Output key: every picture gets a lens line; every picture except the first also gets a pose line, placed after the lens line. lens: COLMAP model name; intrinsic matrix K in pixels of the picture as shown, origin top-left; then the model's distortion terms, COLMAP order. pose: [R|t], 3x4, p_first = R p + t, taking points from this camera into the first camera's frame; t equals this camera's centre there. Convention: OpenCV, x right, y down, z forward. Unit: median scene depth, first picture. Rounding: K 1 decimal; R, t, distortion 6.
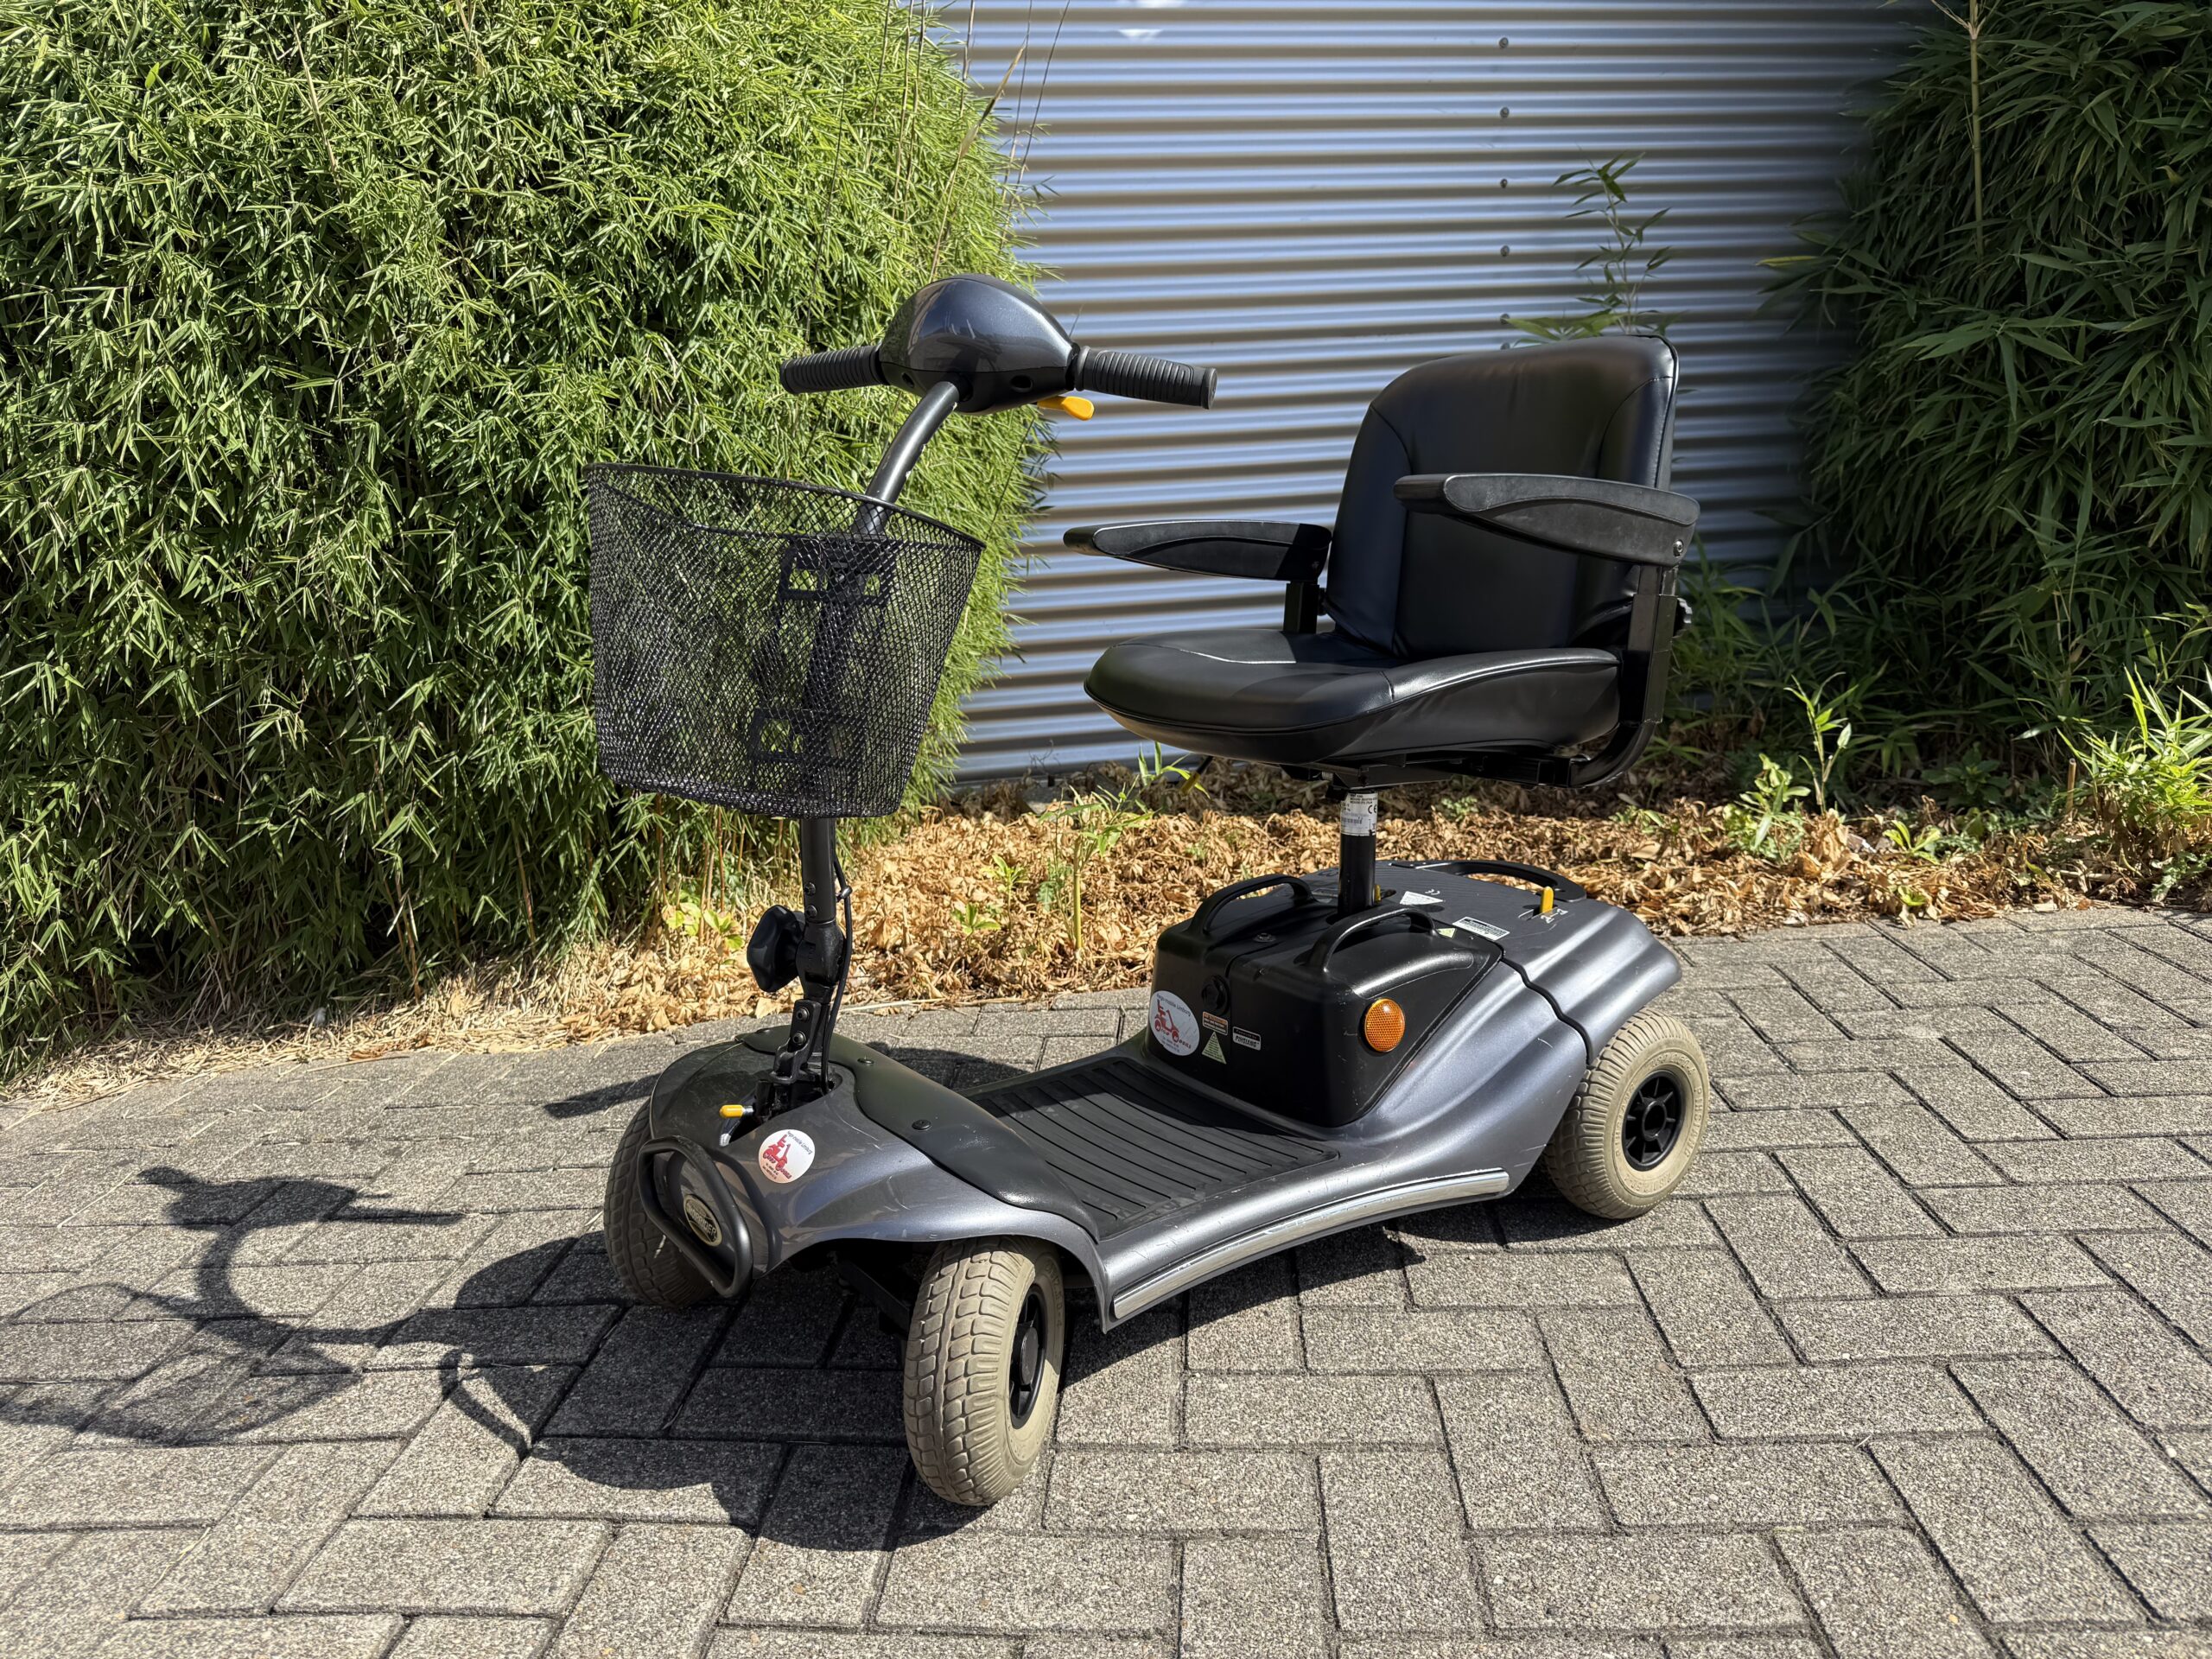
lens RADIAL K [[1542.6, 0, 1107.4], [0, 1542.6, 832.4], [0, 0, 1]] dist [0.002464, -0.009940]
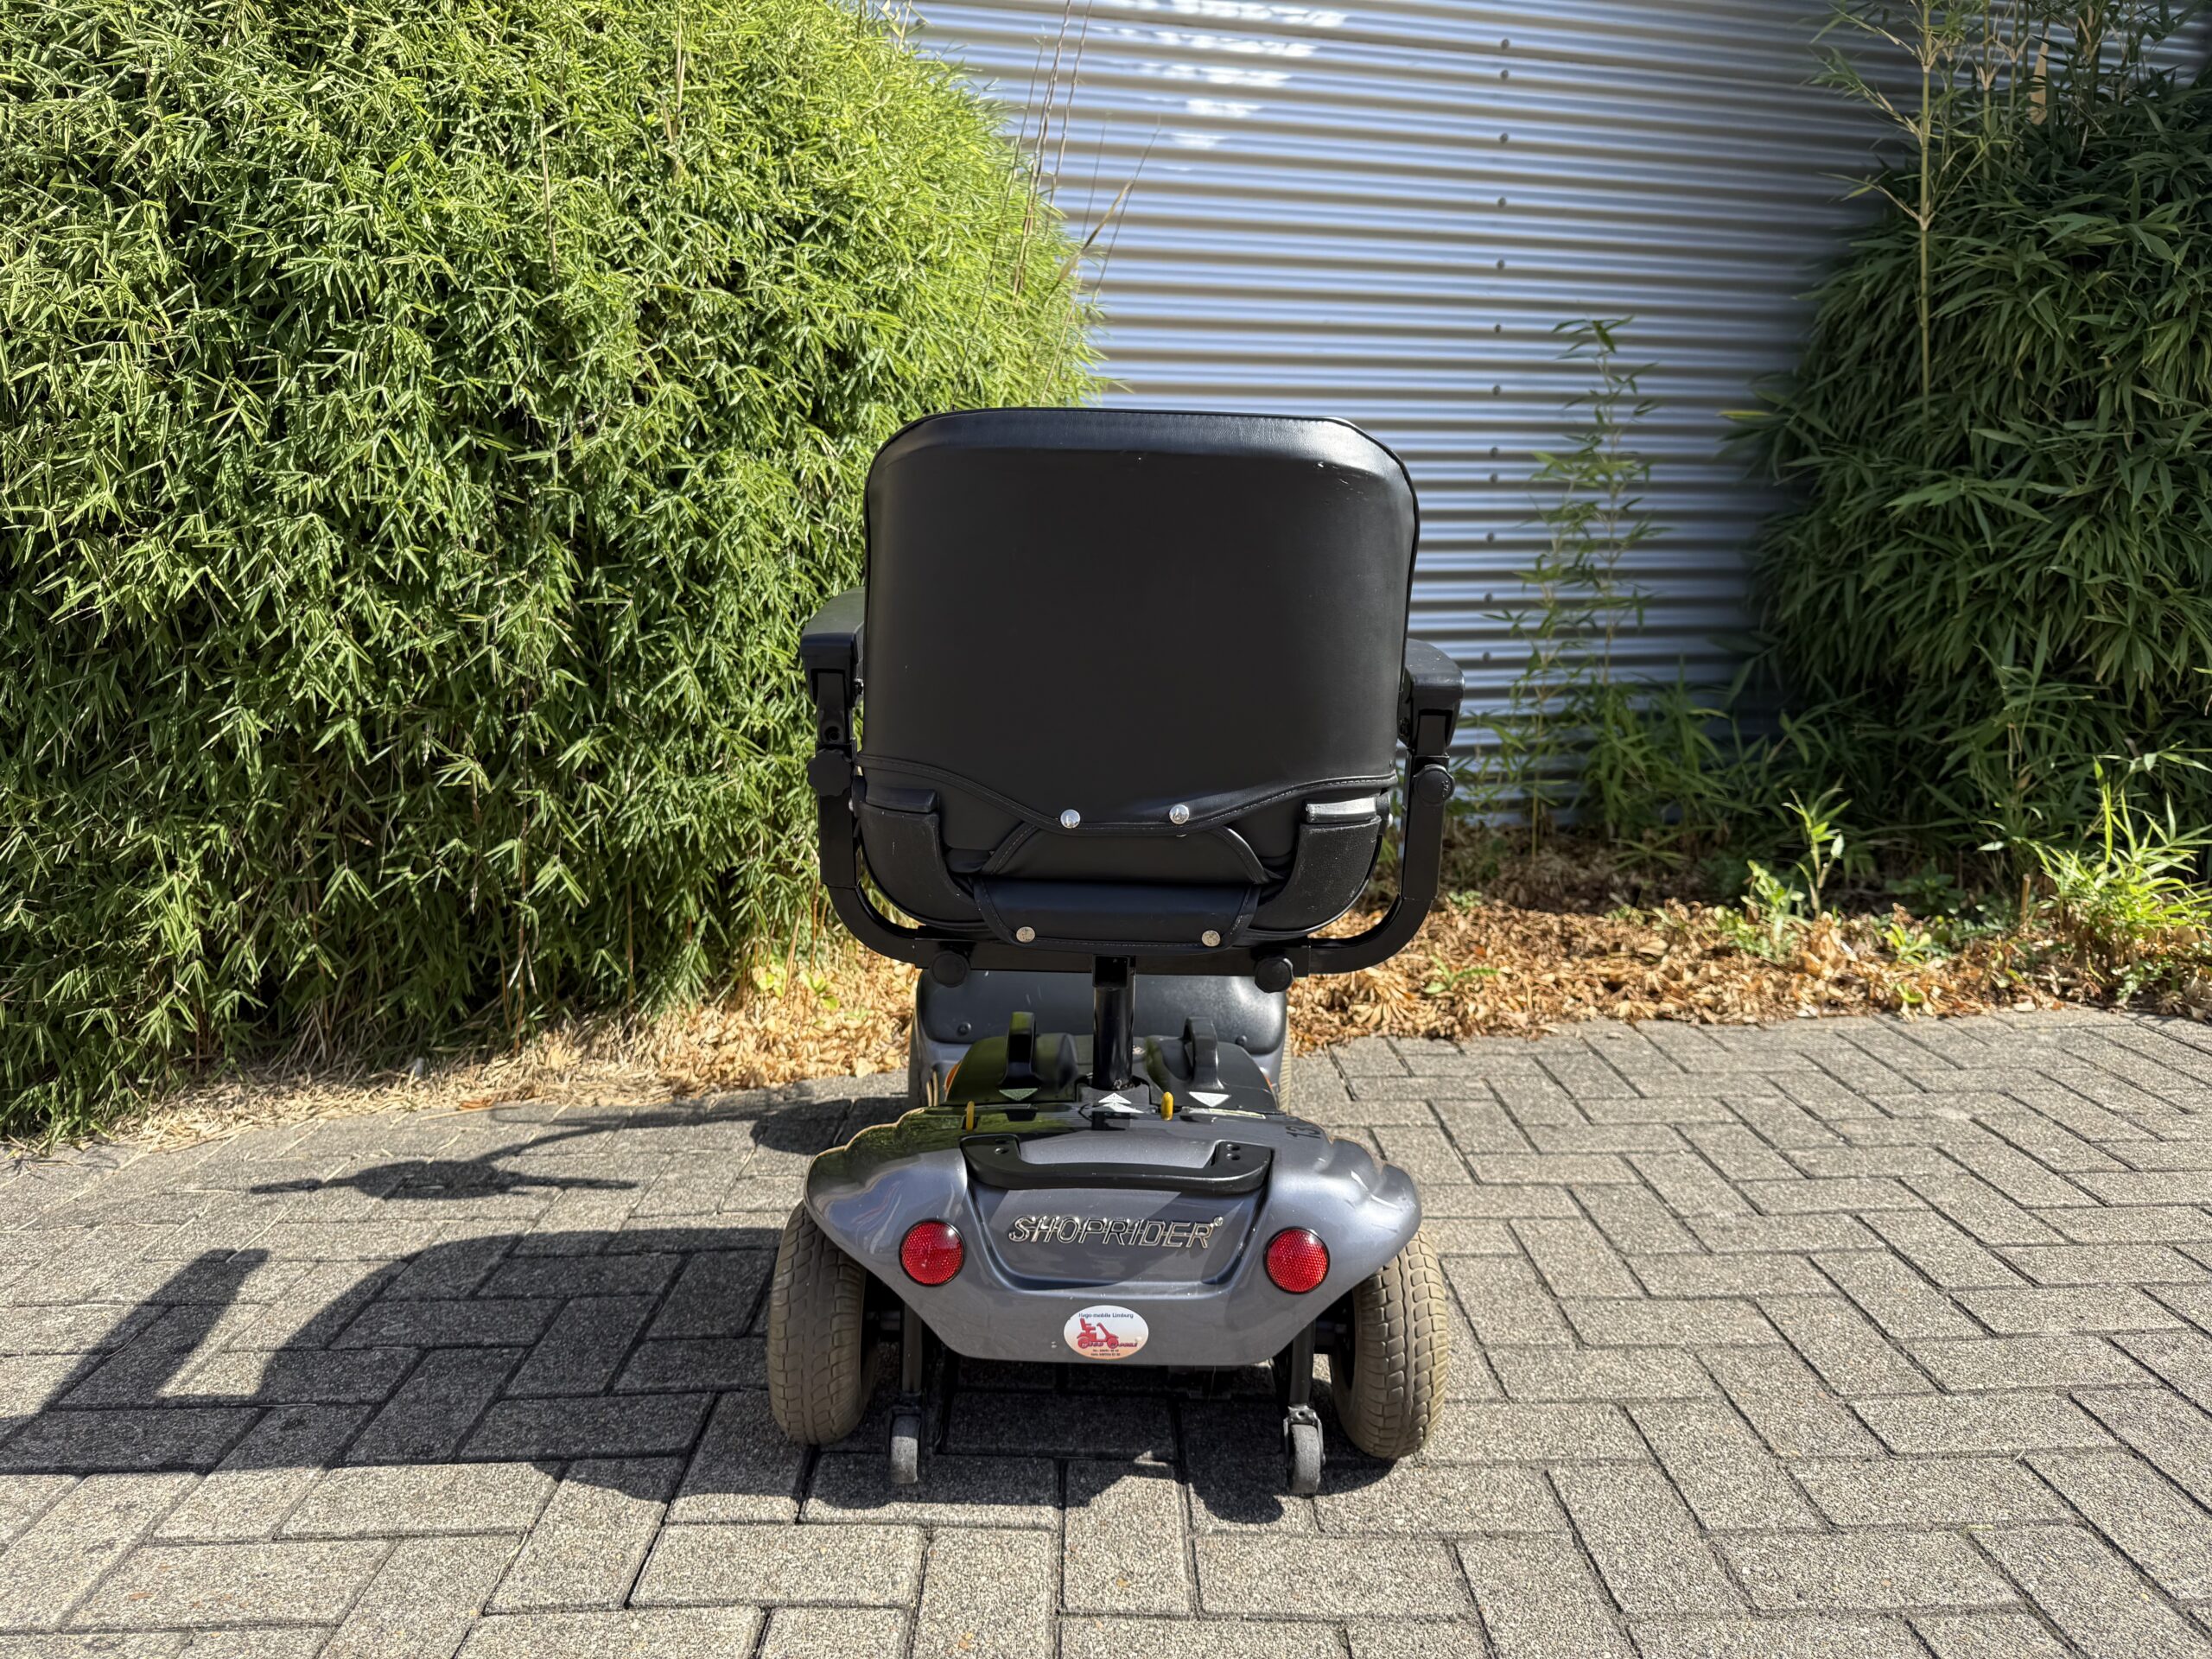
lens RADIAL K [[1542.6, 0, 1104.1], [0, 1542.6, 829.9], [0, 0, 1]] dist [0.002464, -0.009940]
pose [[0.995930, 0.037674, 0.081880, -0.193508], [-0.032516, 0.997456, -0.063445, 0.018233], [-0.084062, 0.060524, 0.994621, -0.068055]]
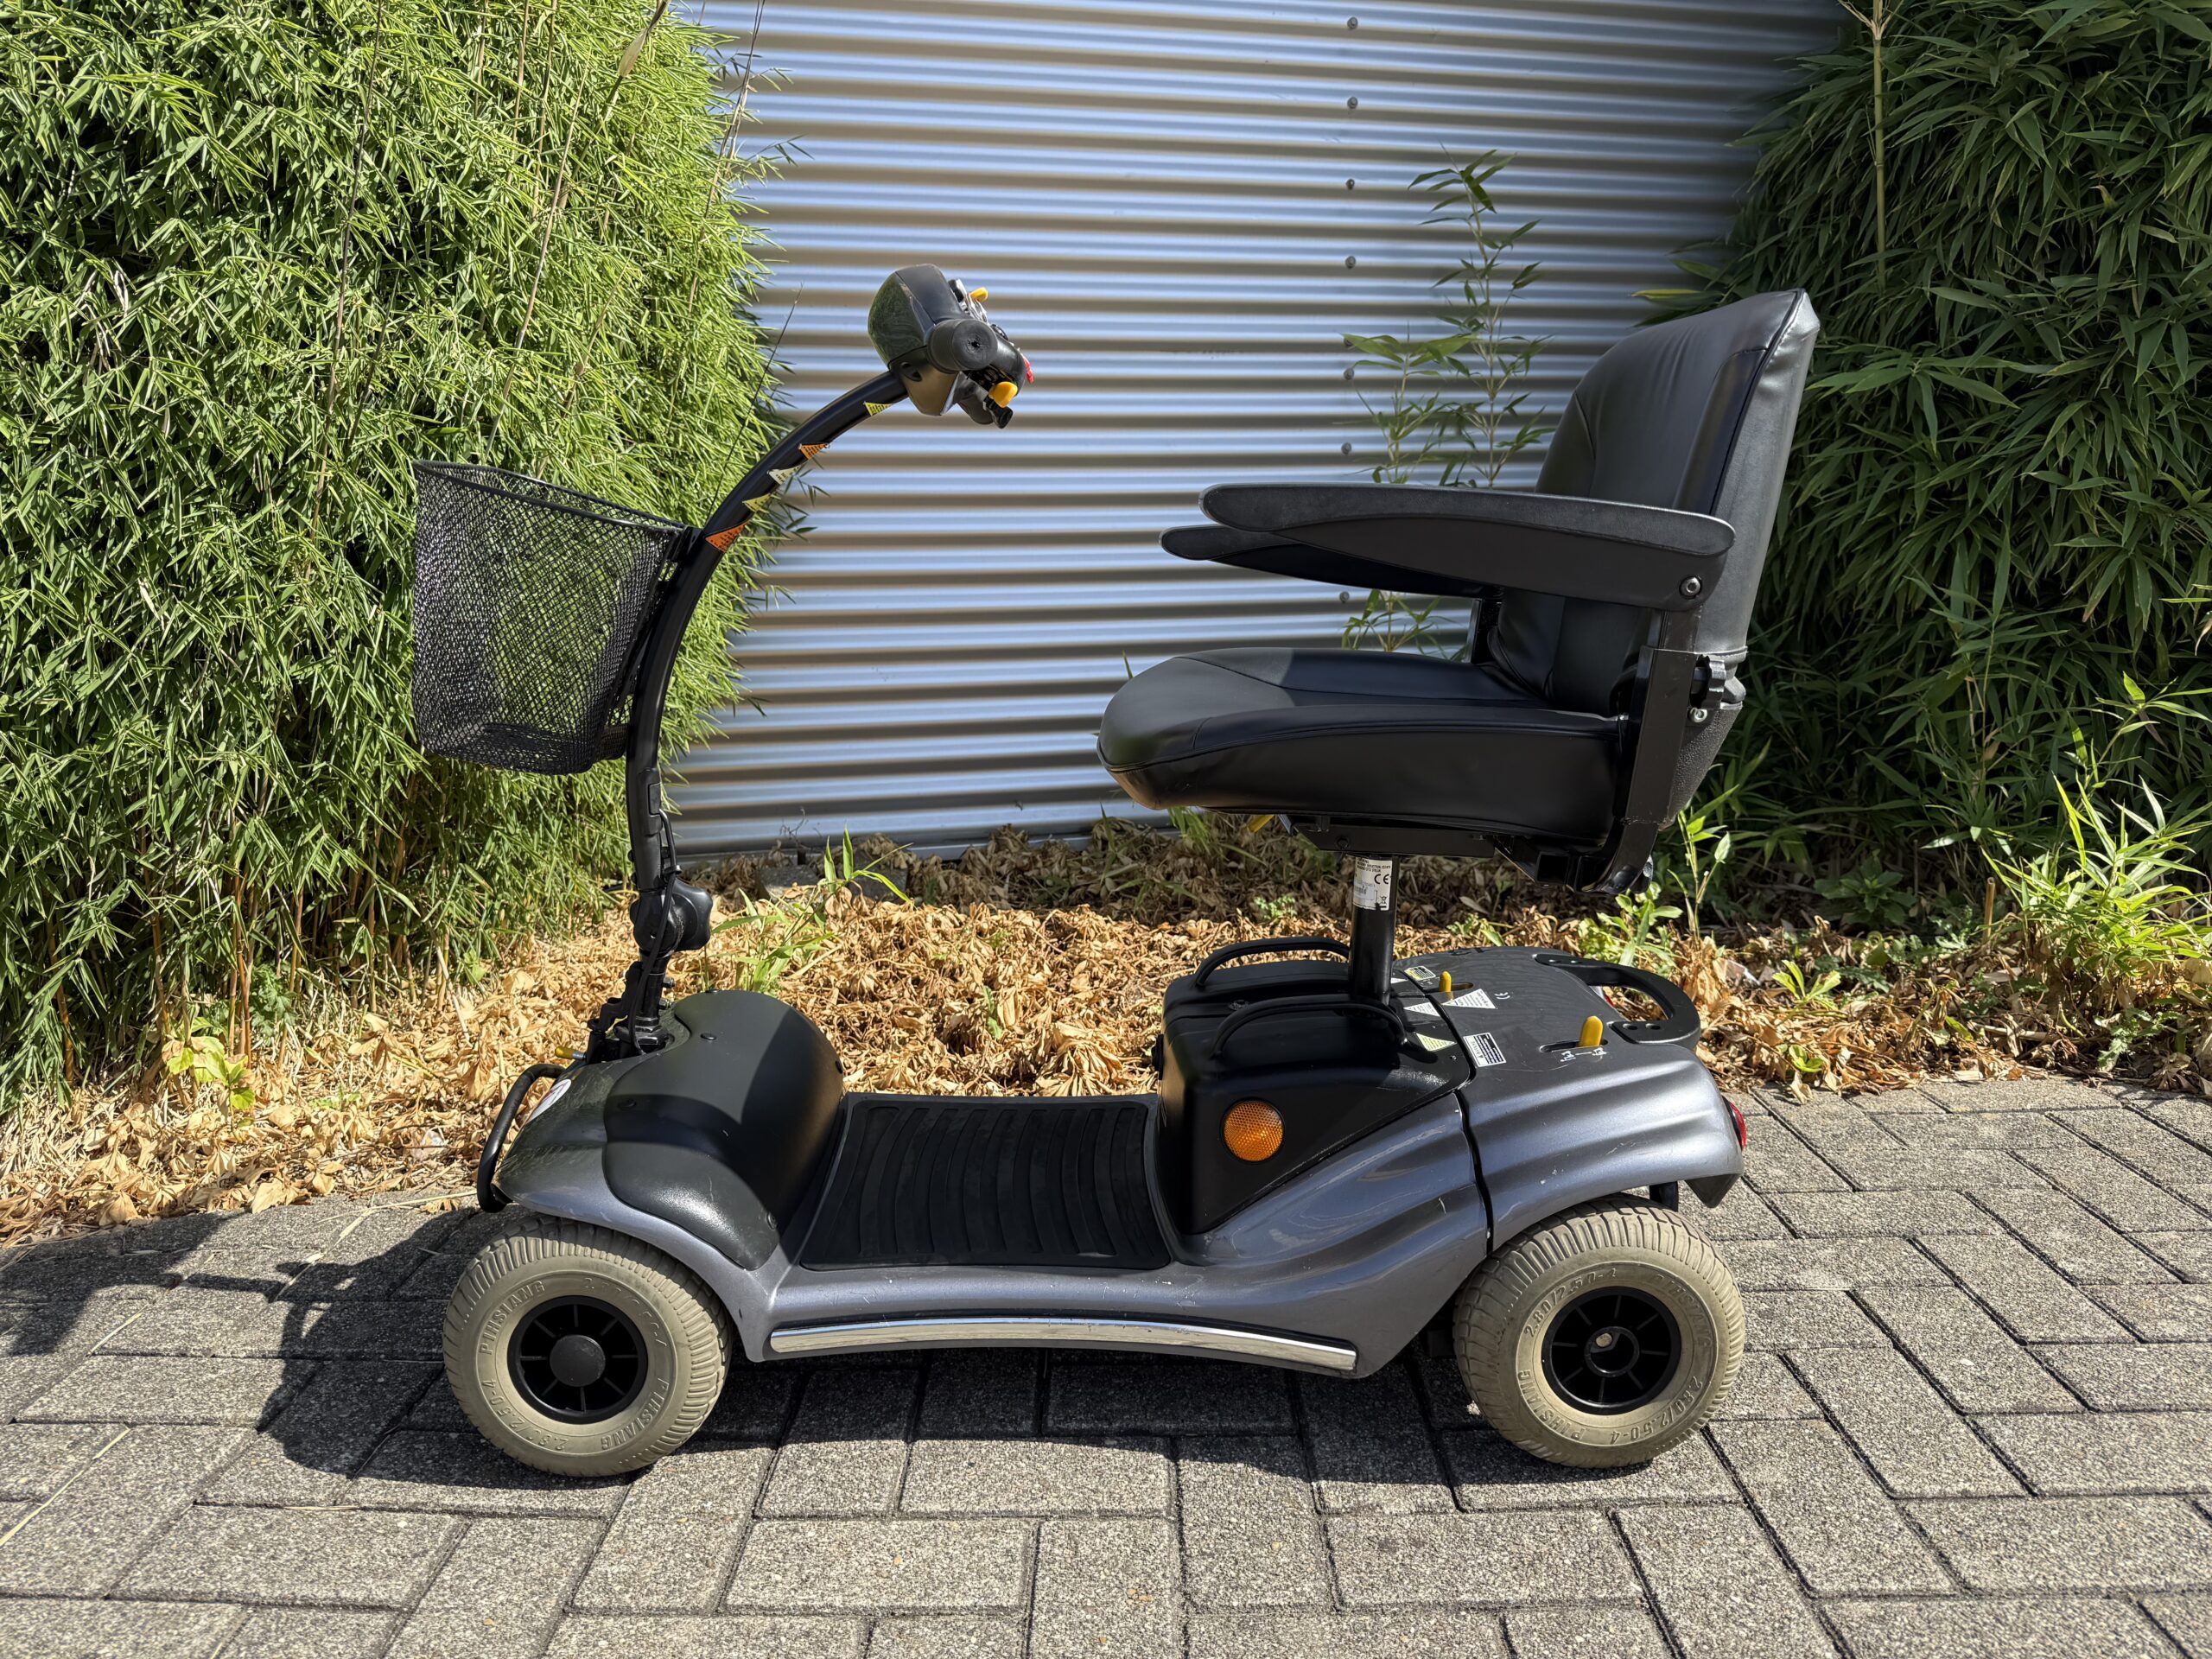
lens RADIAL K [[1542.6, 0, 1097.5], [0, 1542.6, 822.9], [0, 0, 1]] dist [0.002464, -0.009940]
pose [[0.997791, 0.027380, 0.060519, 0.147227], [-0.025442, 0.999146, -0.032568, -0.060021], [-0.061359, 0.030956, 0.997636, 0.312052]]
